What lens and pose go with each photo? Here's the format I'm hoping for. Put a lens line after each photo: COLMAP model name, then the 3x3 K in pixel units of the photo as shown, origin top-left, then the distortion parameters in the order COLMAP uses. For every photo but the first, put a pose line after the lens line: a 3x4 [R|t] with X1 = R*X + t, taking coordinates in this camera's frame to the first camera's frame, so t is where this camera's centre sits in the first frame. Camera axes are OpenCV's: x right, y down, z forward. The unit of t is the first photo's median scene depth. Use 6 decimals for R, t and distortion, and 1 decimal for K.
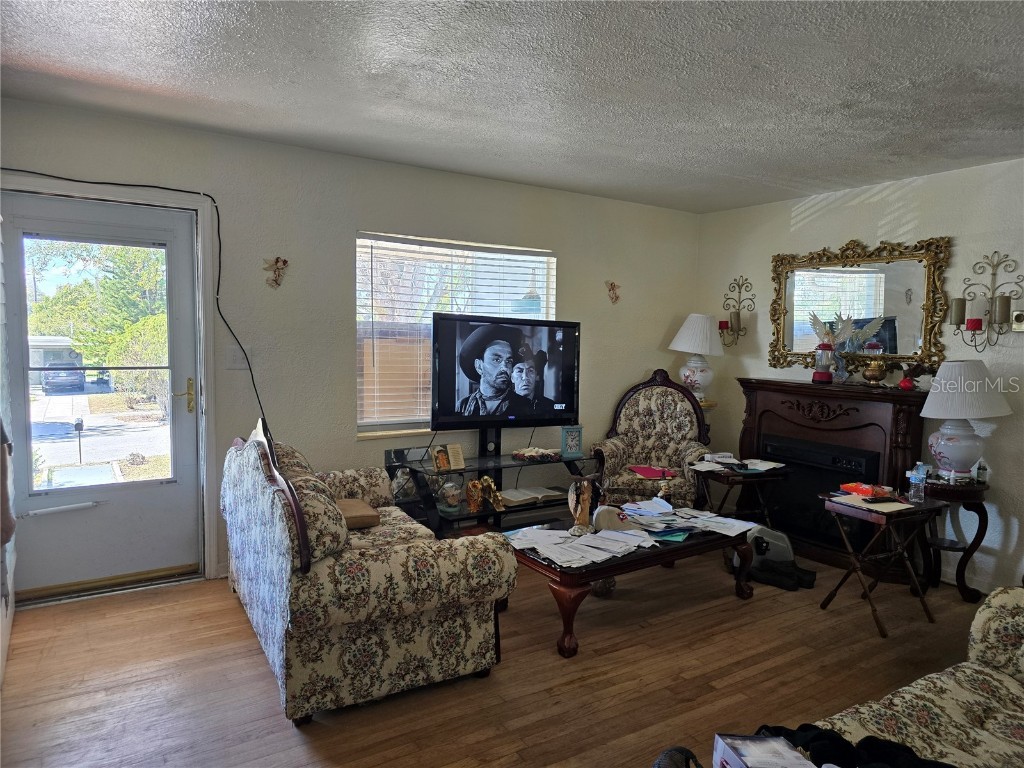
lens RADIAL K [[691.5, 0, 508.0], [0, 691.5, 385.5], [0, 0, 1]] dist [0.055256, -0.050480]
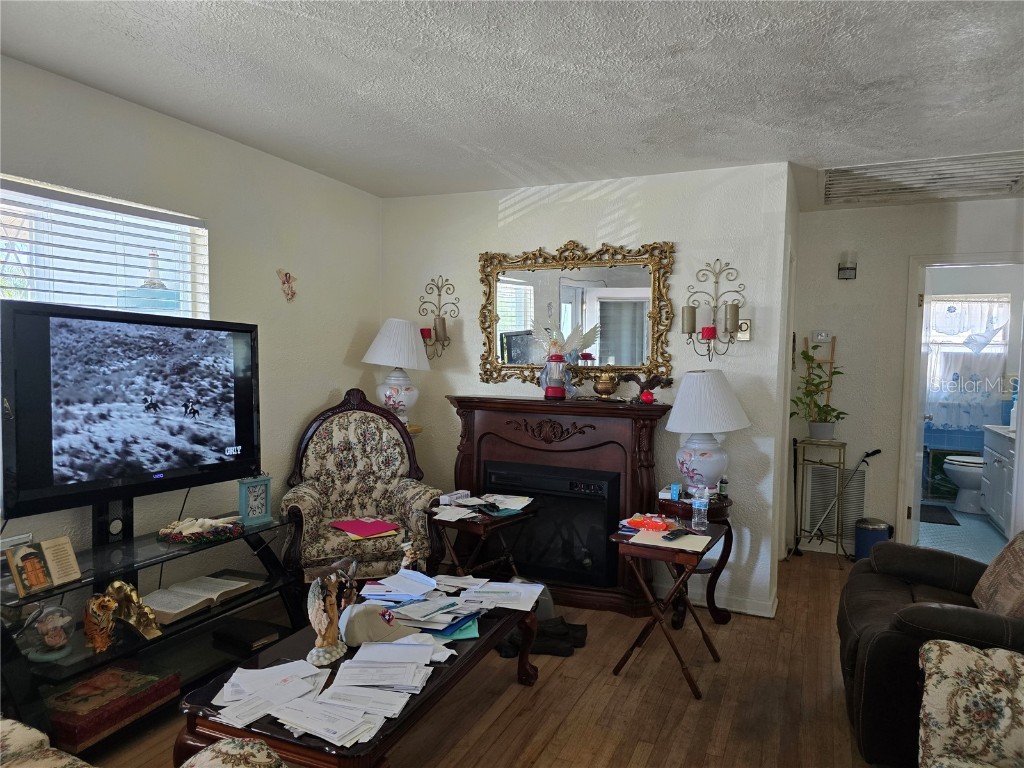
lens RADIAL K [[691.5, 0, 514.1], [0, 691.5, 388.4], [0, 0, 1]] dist [0.055256, -0.050480]
pose [[0.826796, -0.034041, 0.561471, -0.084971], [0.043043, 0.999069, -0.002812, -0.017570], [-0.560853, 0.026492, 0.827492, 0.320484]]
